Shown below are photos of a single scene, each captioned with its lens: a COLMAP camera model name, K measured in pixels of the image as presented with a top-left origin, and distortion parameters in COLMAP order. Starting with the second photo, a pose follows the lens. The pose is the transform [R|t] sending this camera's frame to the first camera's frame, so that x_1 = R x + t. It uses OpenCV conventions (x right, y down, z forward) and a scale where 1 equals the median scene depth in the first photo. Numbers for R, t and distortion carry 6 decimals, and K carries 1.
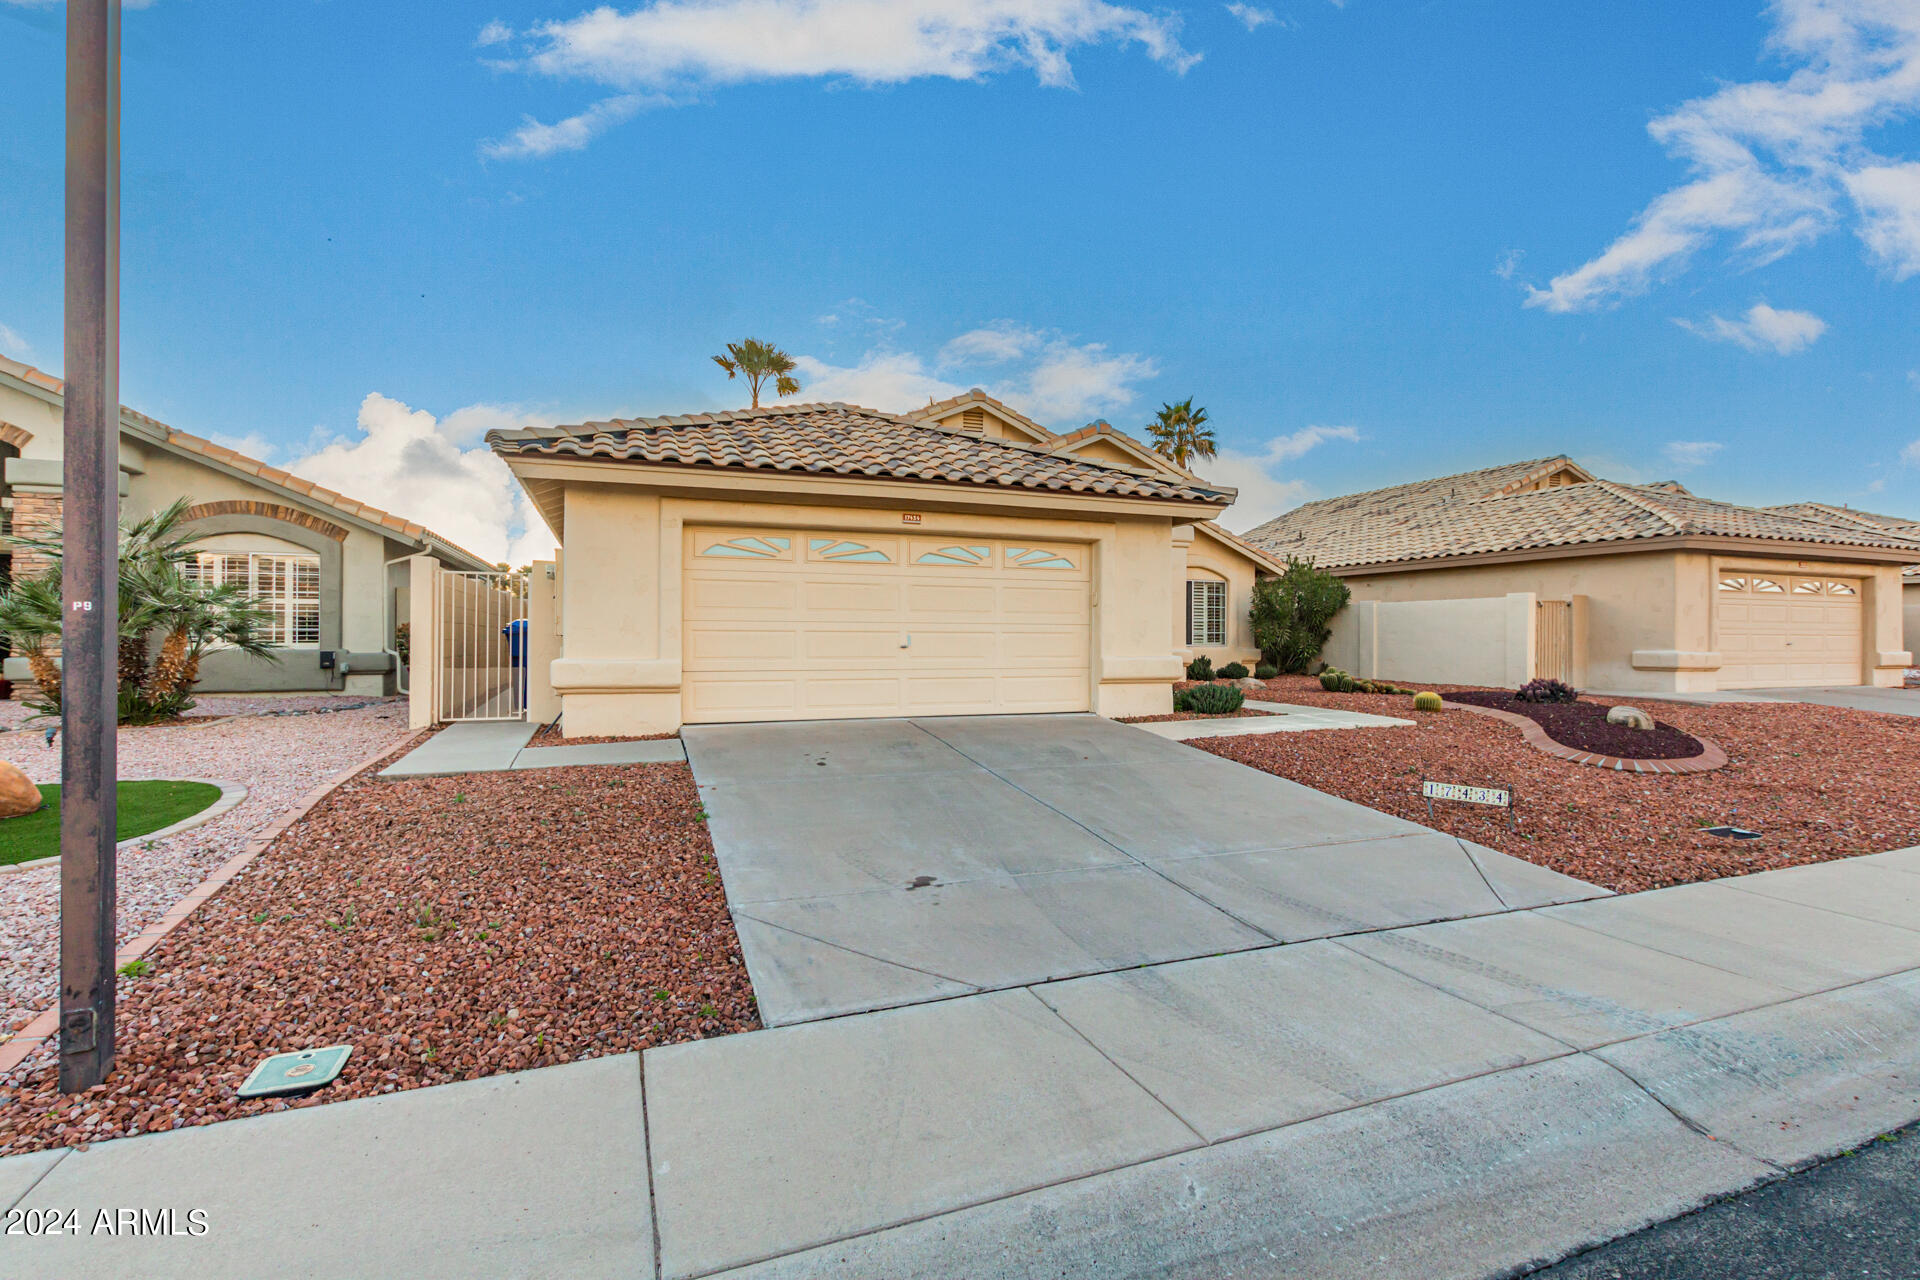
lens RADIAL K [[886.1, 0, 962.3], [0, 886.1, 635.2], [0, 0, 1]] dist [0.002165, 0.000225]
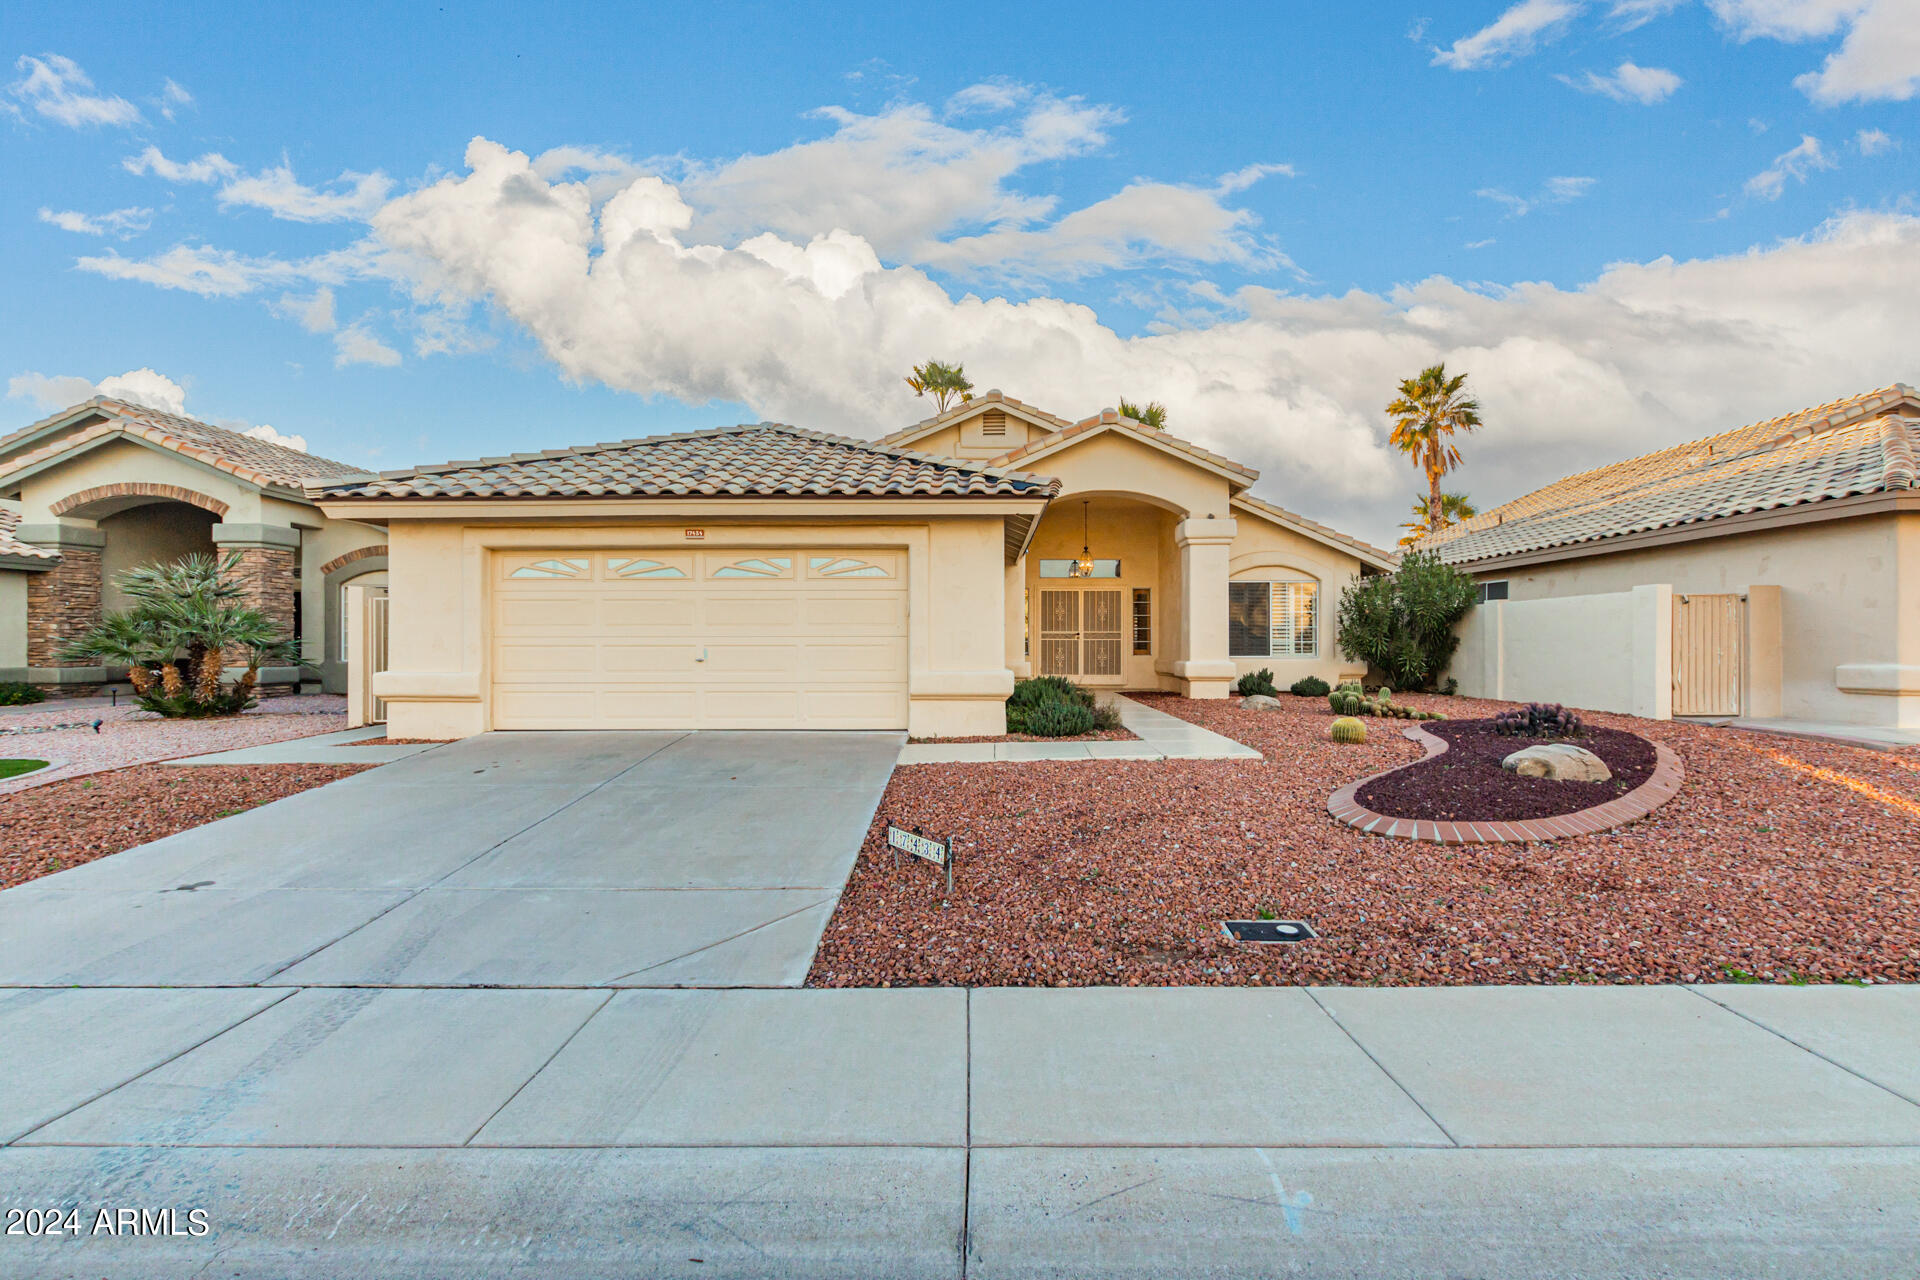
lens RADIAL K [[884.5, 0, 963.4], [0, 884.5, 645.5], [0, 0, 1]] dist [-0.002895, 0.007262]
pose [[0.928120, -0.006562, -0.372224, 0.540191], [0.006446, 0.999978, -0.001556, -0.000632], [0.372226, -0.000955, 0.928142, 0.161139]]
